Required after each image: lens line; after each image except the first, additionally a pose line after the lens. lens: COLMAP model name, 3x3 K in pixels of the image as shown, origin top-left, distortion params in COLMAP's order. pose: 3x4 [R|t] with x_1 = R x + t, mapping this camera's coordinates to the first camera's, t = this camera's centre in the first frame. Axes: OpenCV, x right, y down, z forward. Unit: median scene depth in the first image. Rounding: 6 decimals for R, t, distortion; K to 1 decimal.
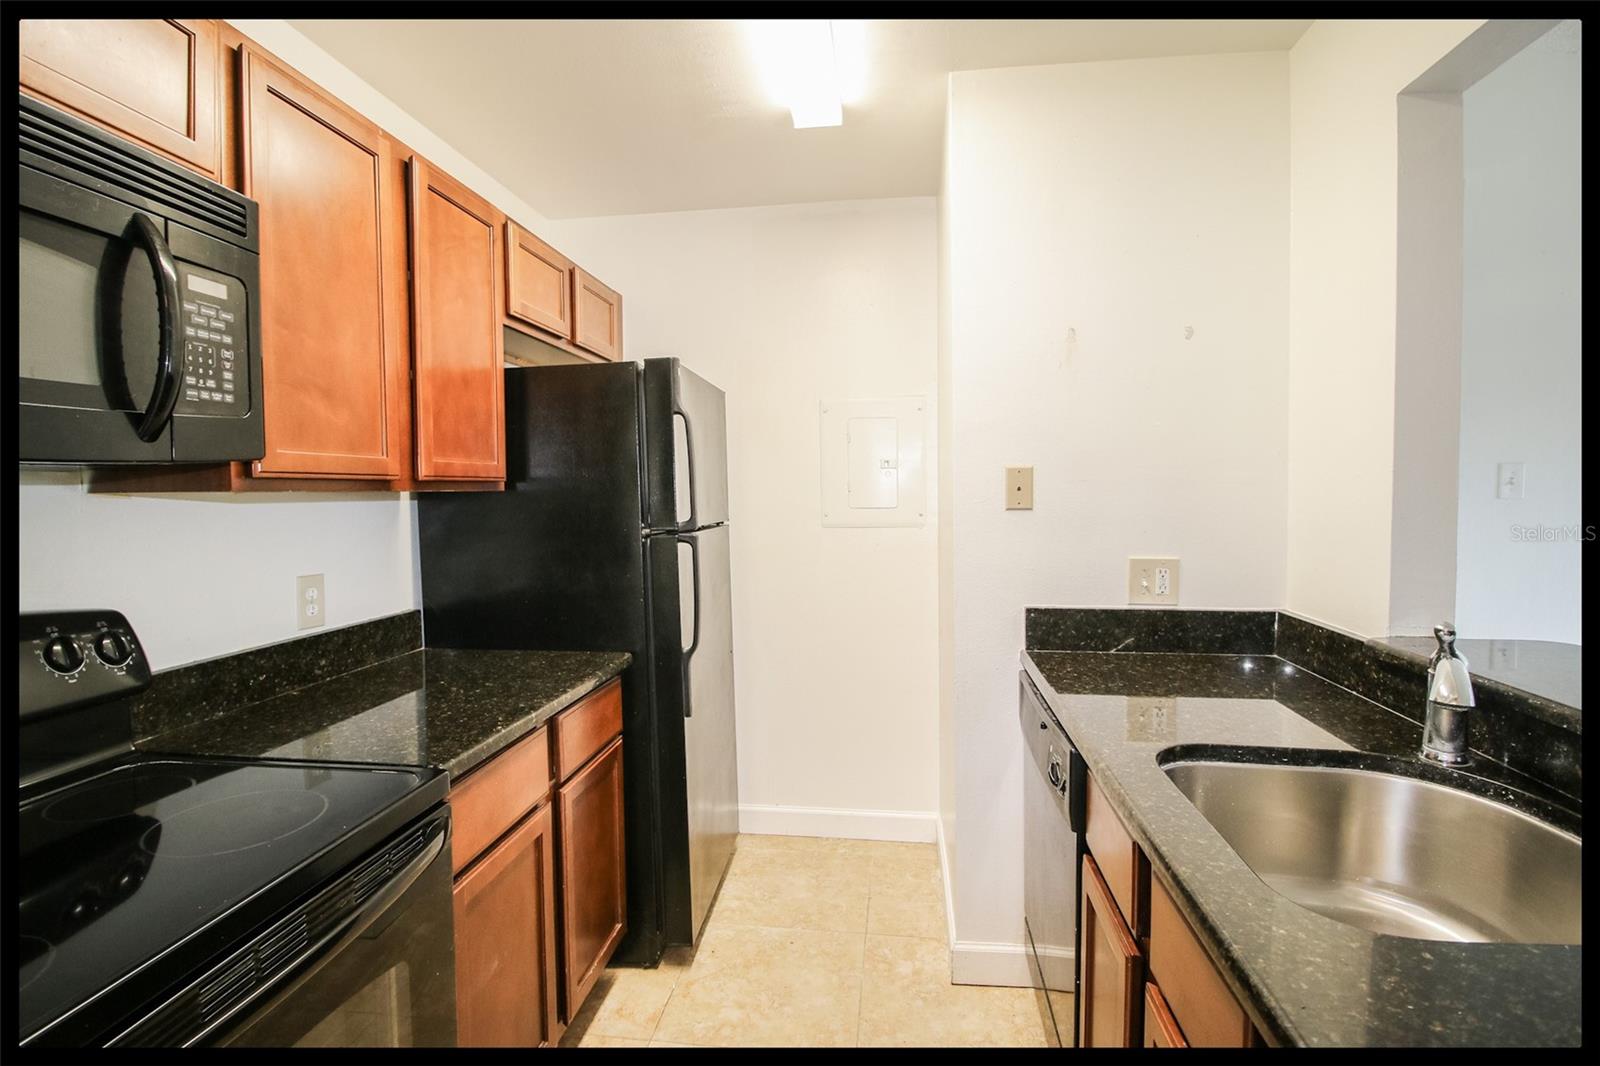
lens RADIAL K [[754.0, 0, 800.3], [0, 754.0, 525.3], [0, 0, 1]] dist [-0.003781, -0.000385]
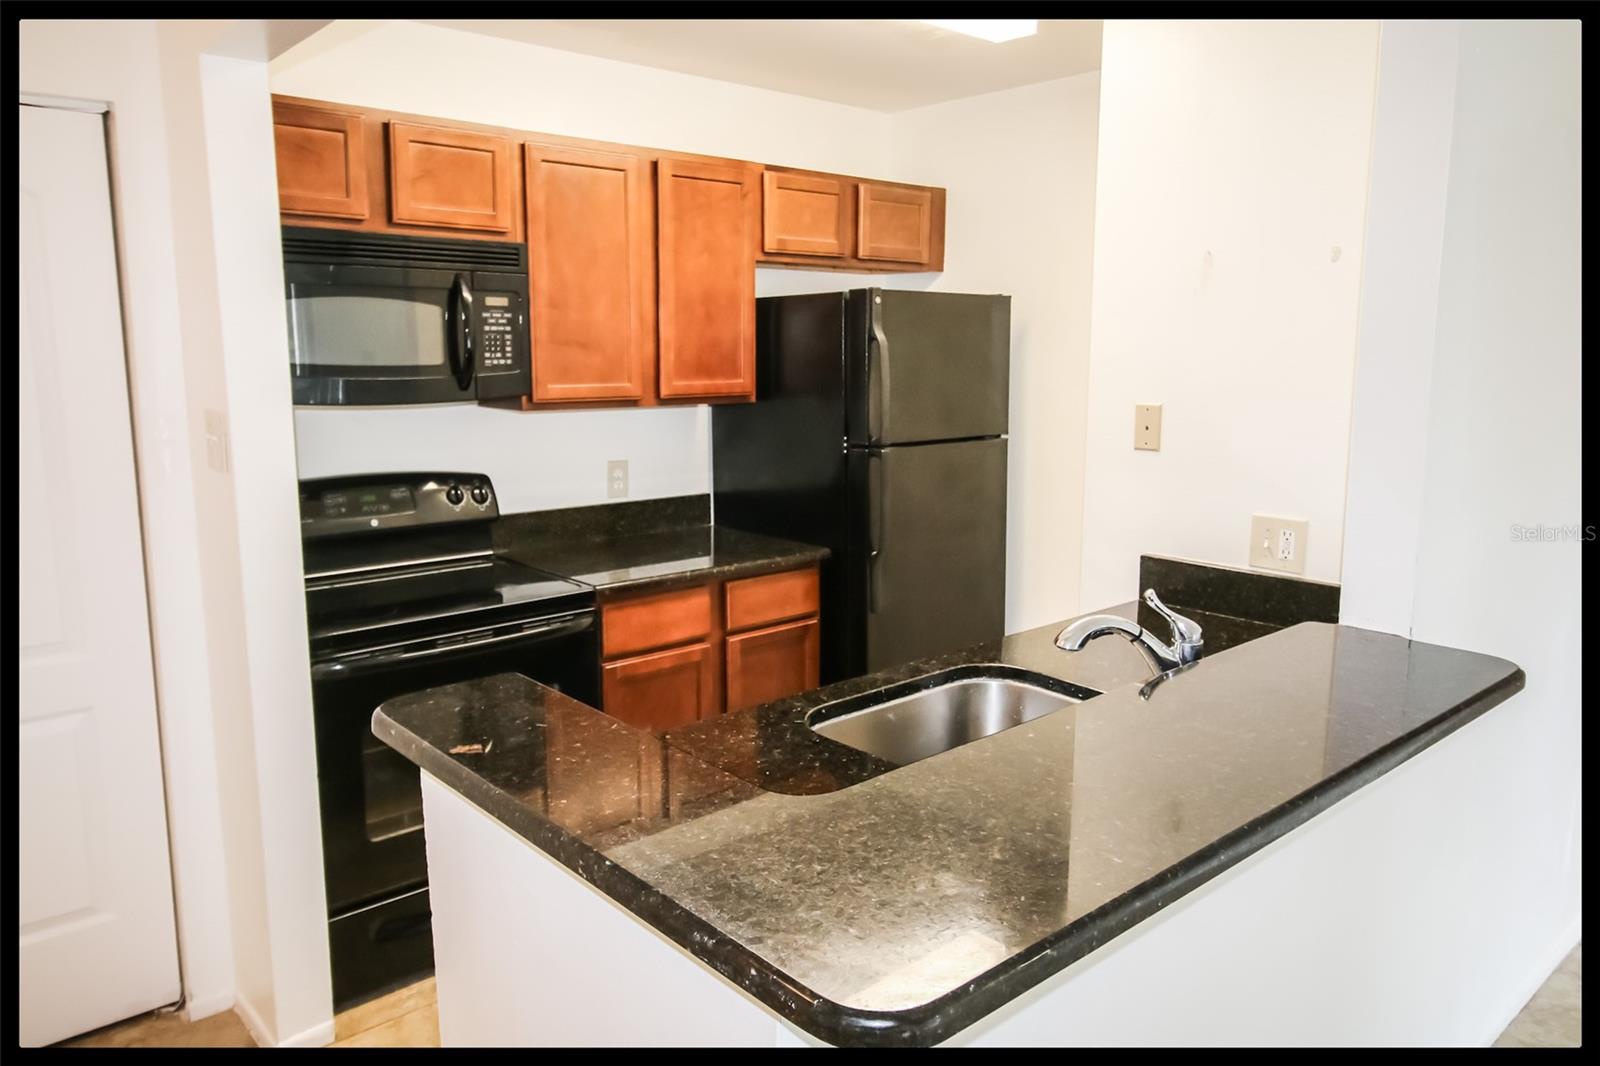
lens RADIAL K [[1125.2, 0, 801.1], [0, 1125.2, 531.3], [0, 0, 1]] dist [0.003752, -0.000269]
pose [[0.755096, 0.121013, -0.644349, 1.367509], [-0.040830, 0.989590, 0.138004, -0.149919], [0.654341, -0.077898, 0.752177, -0.521296]]
